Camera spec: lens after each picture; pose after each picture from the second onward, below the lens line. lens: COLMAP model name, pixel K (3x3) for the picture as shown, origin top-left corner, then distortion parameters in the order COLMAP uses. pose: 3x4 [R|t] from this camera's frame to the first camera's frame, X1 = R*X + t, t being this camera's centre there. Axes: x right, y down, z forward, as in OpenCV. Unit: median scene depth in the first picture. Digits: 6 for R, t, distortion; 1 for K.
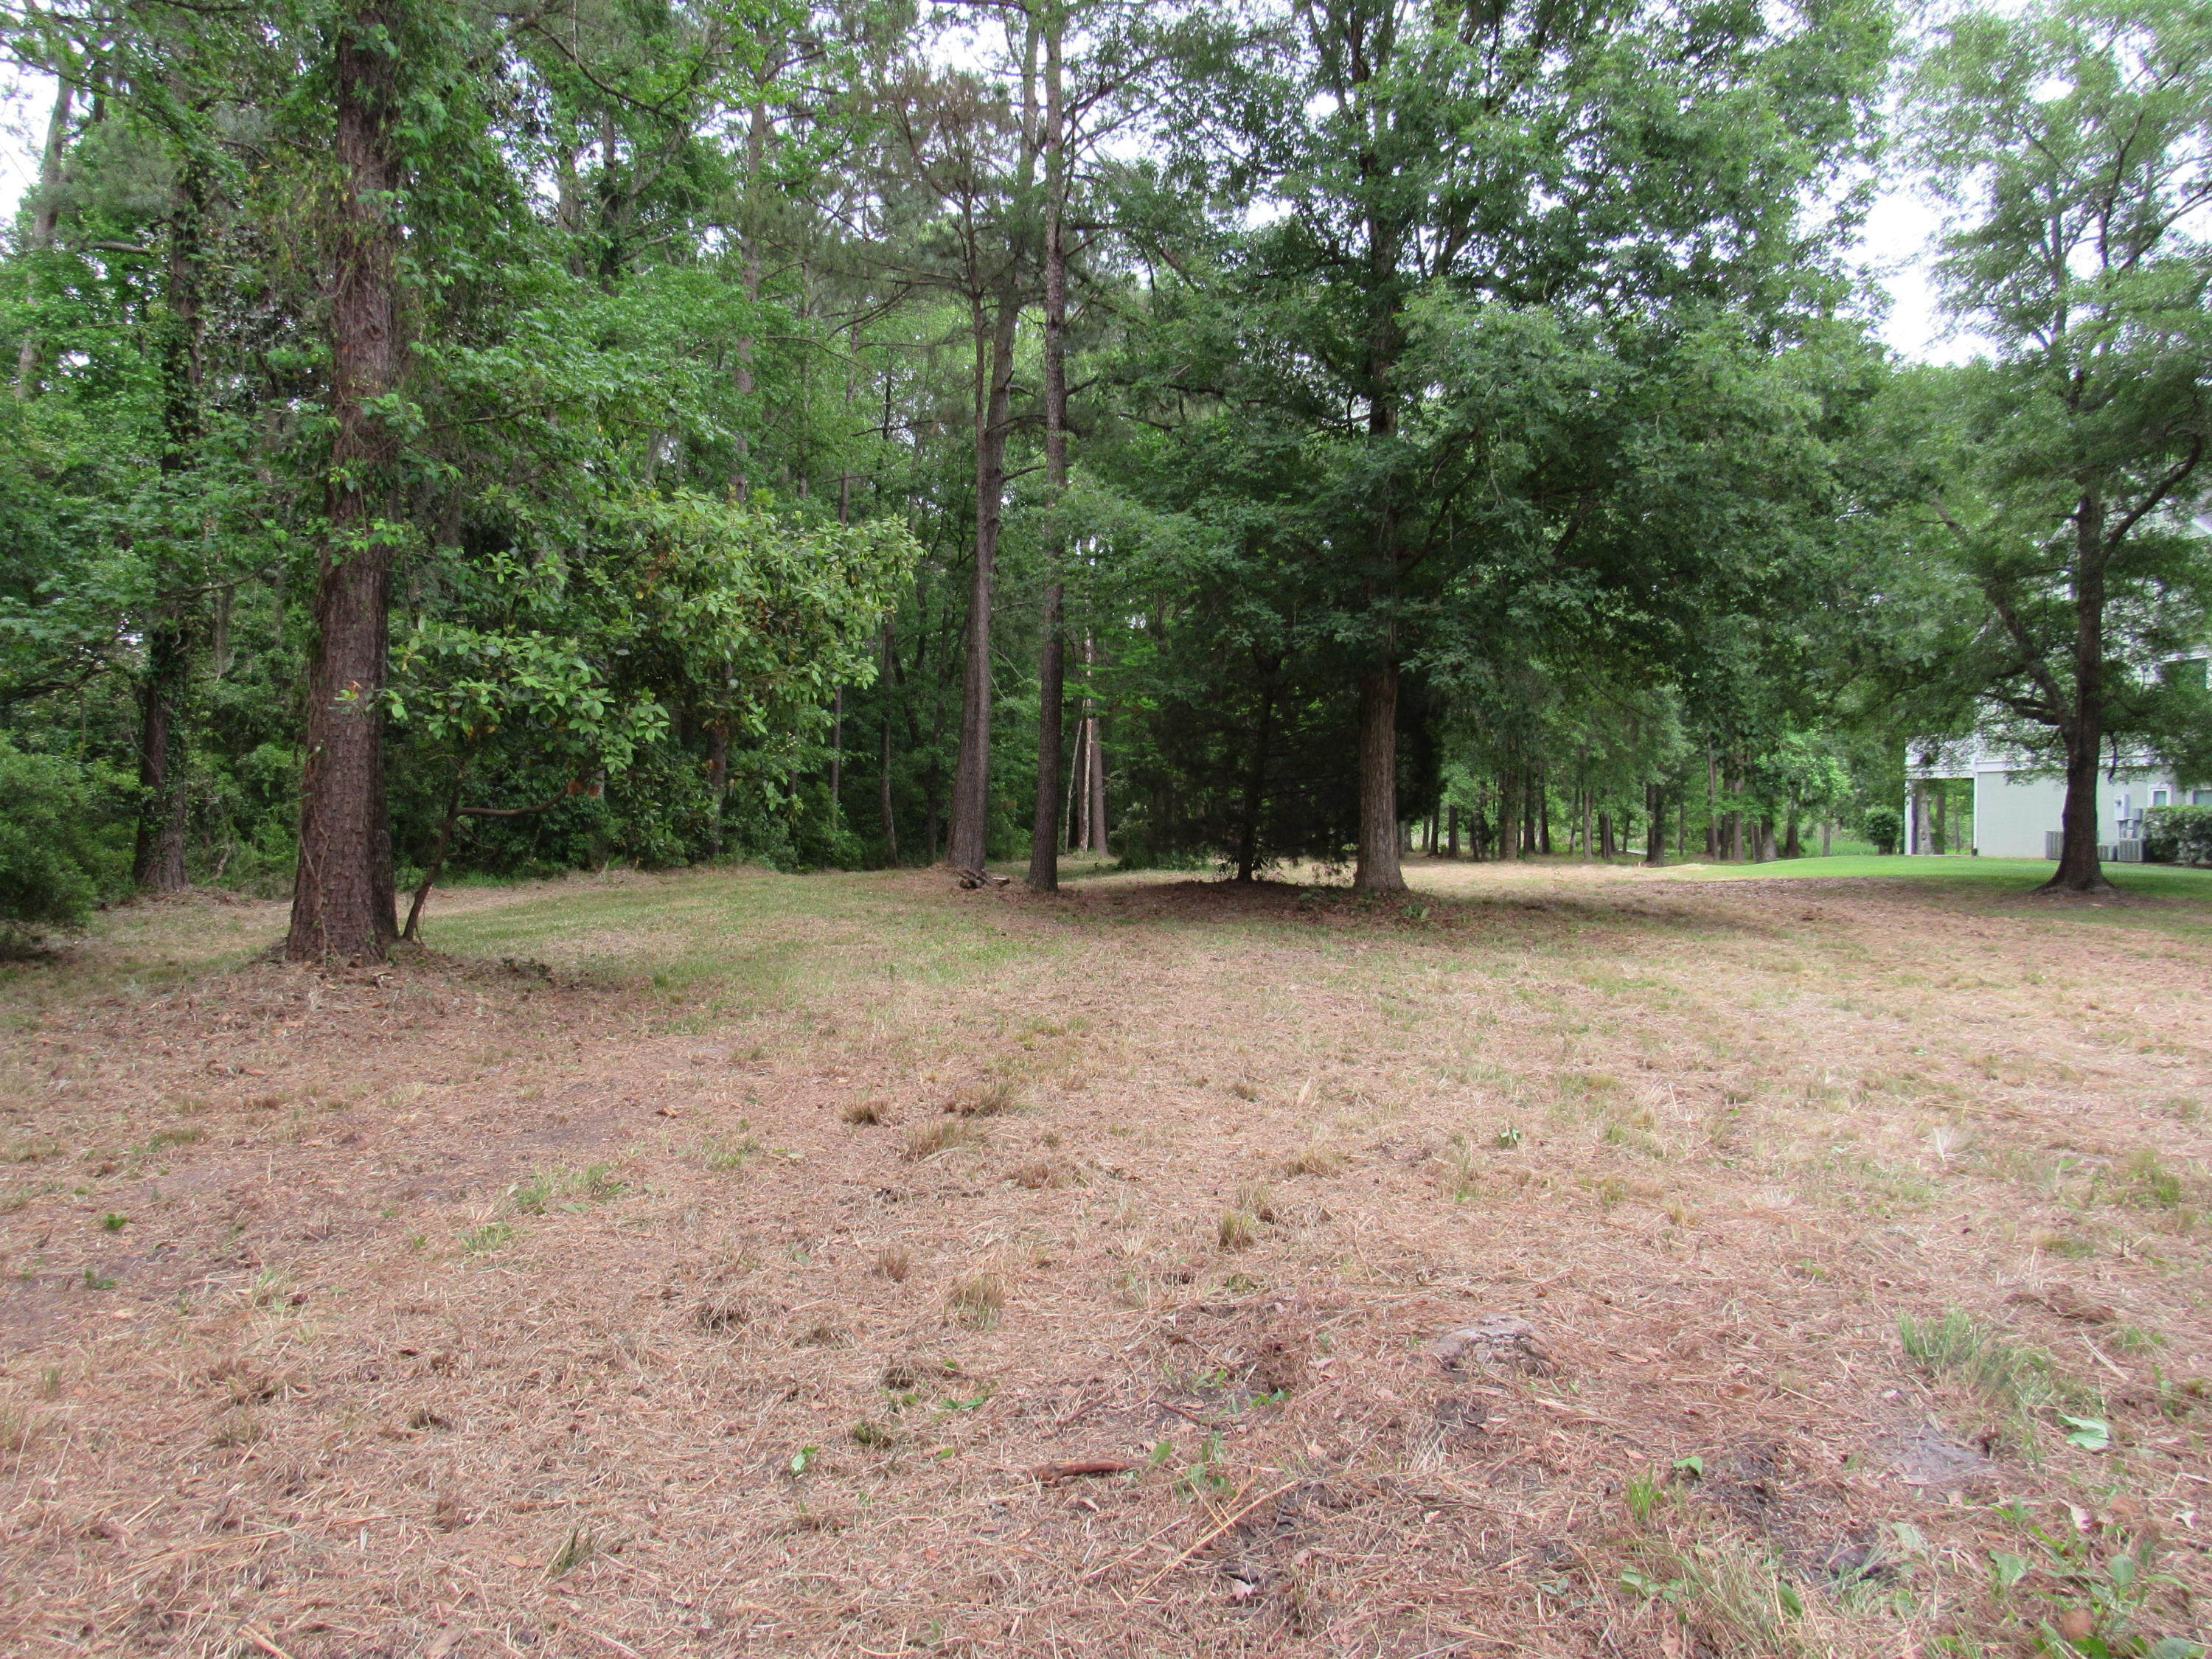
lens RADIAL K [[1578.1, 0, 1106.0], [0, 1578.1, 829.5], [0, 0, 1]] dist [0.005860, 0.005177]
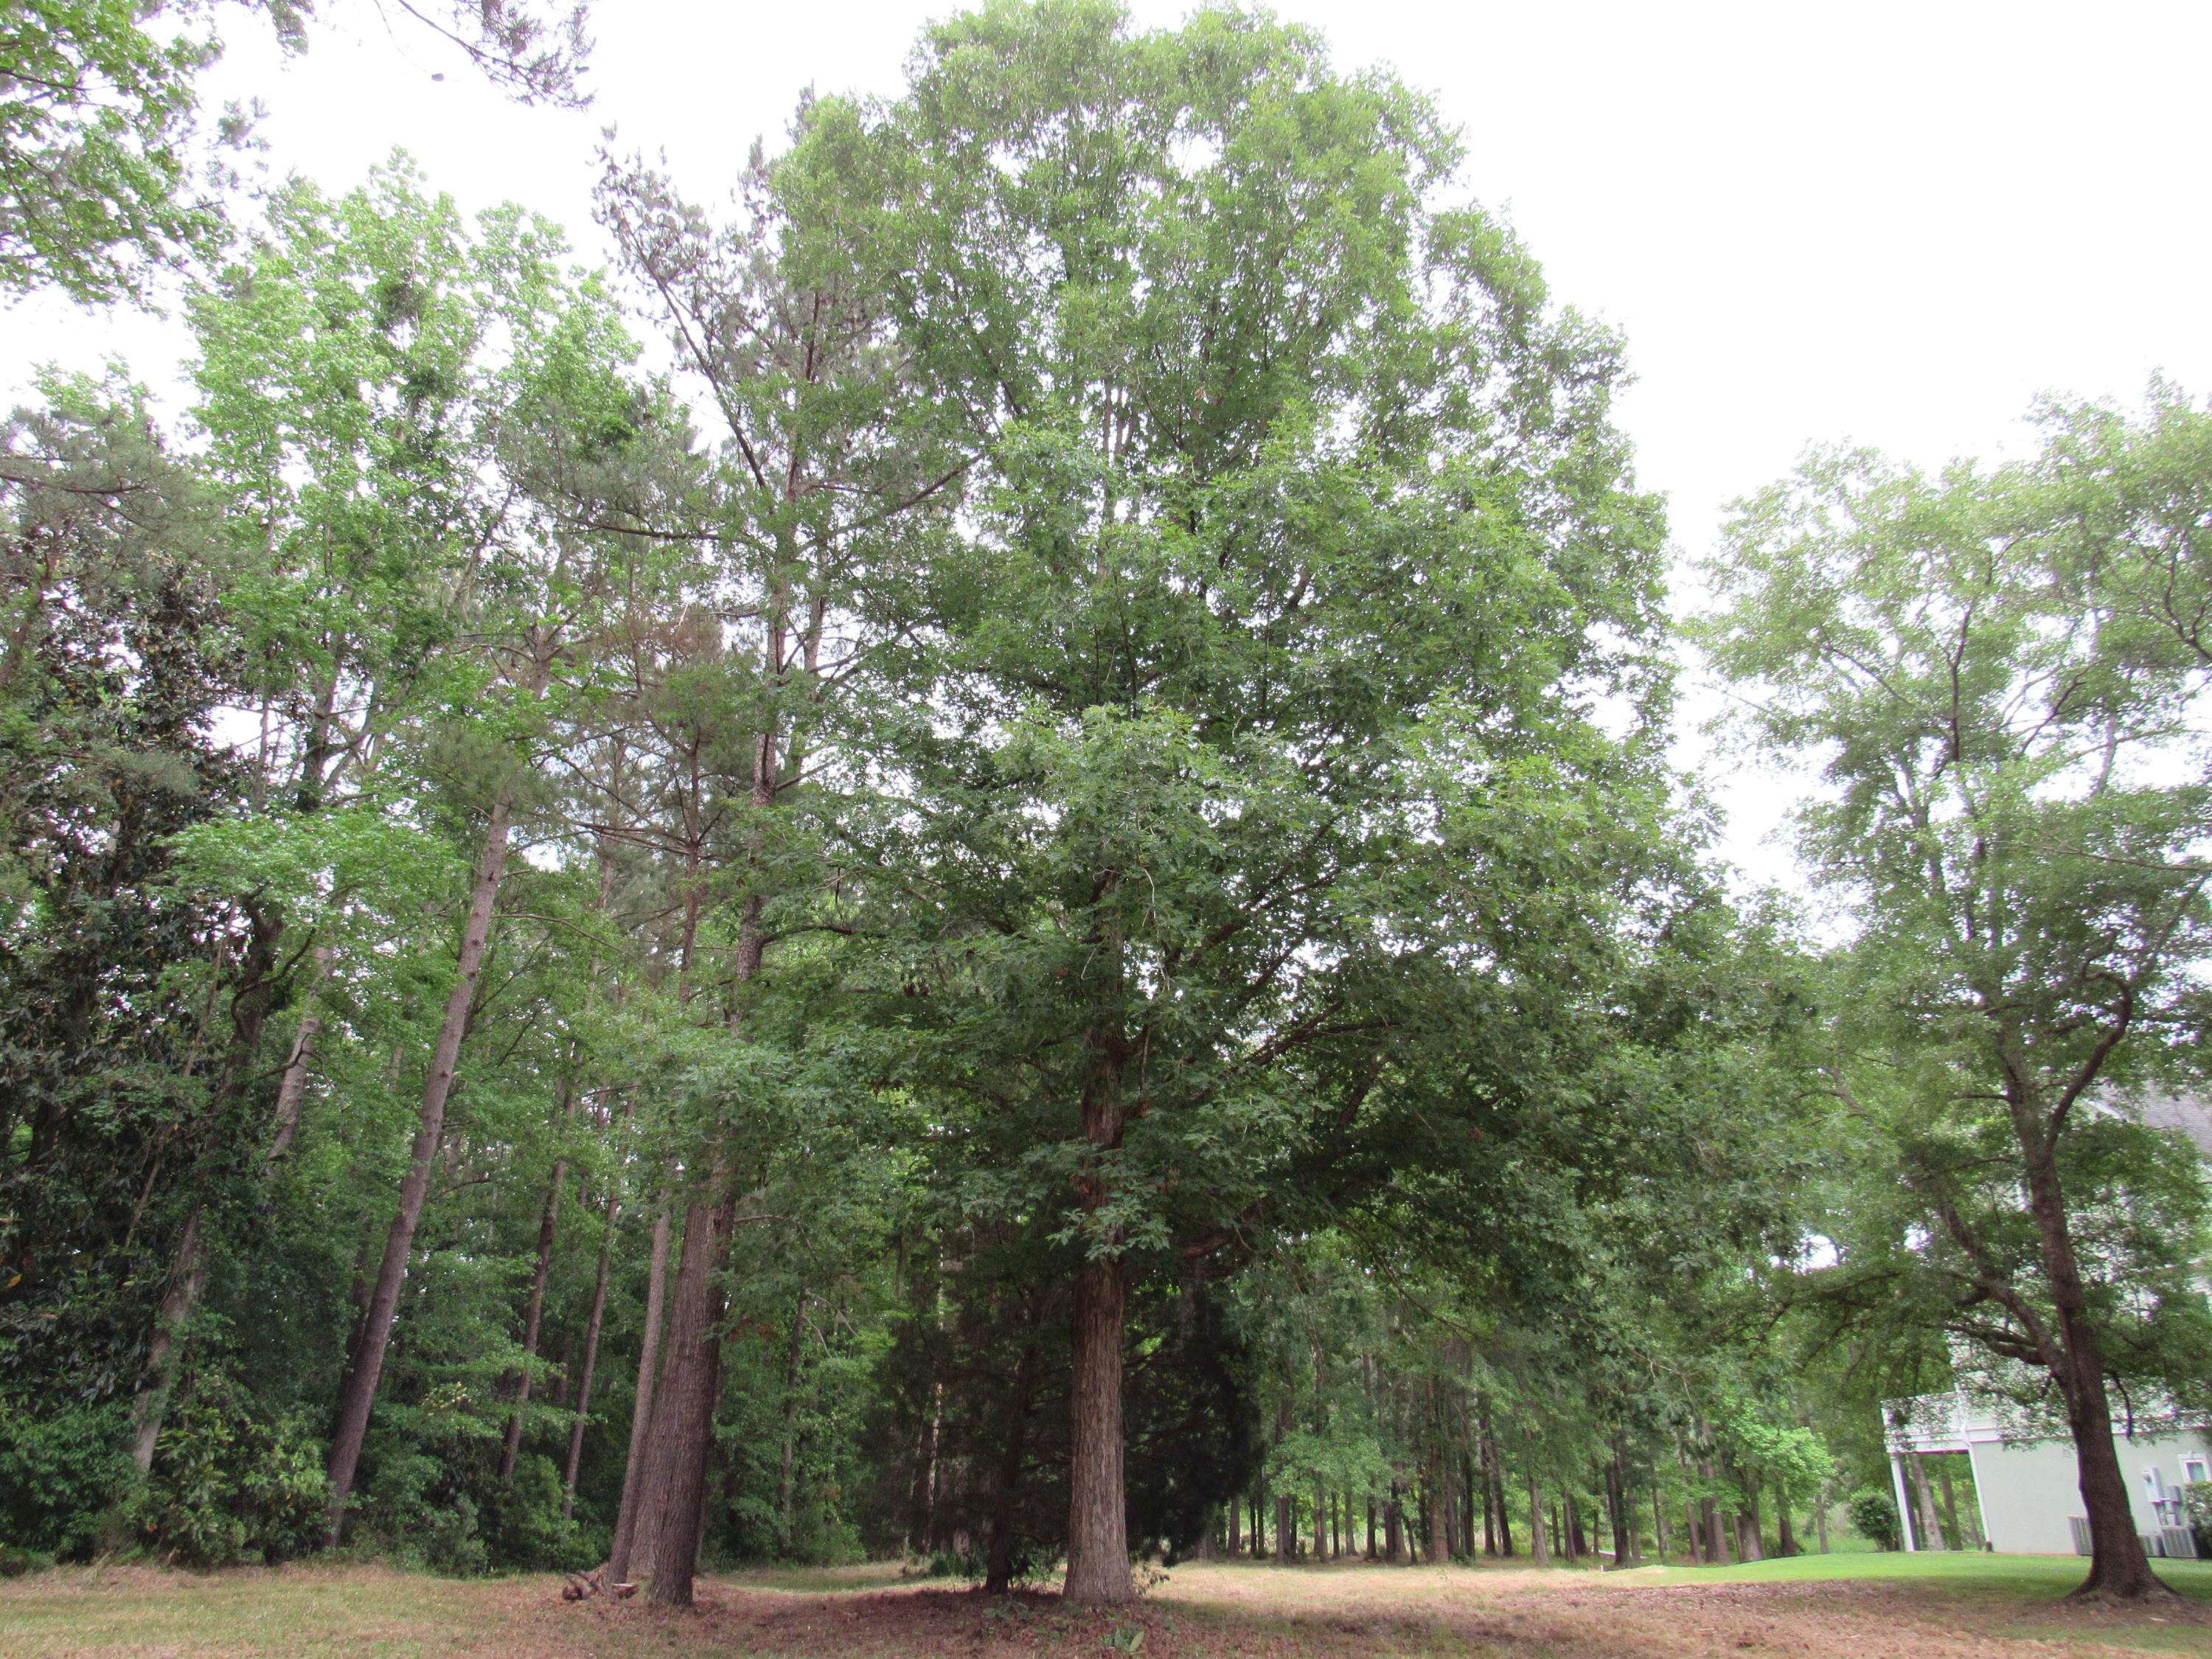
lens RADIAL K [[1603.6, 0, 1070.3], [0, 1603.6, 832.6], [0, 0, 1]] dist [-0.044626, 0.030369]
pose [[0.999967, 0.004026, 0.007004, 0.095628], [-0.000867, 0.915437, -0.402459, 0.007068], [-0.008032, 0.402440, 0.915411, 0.155645]]
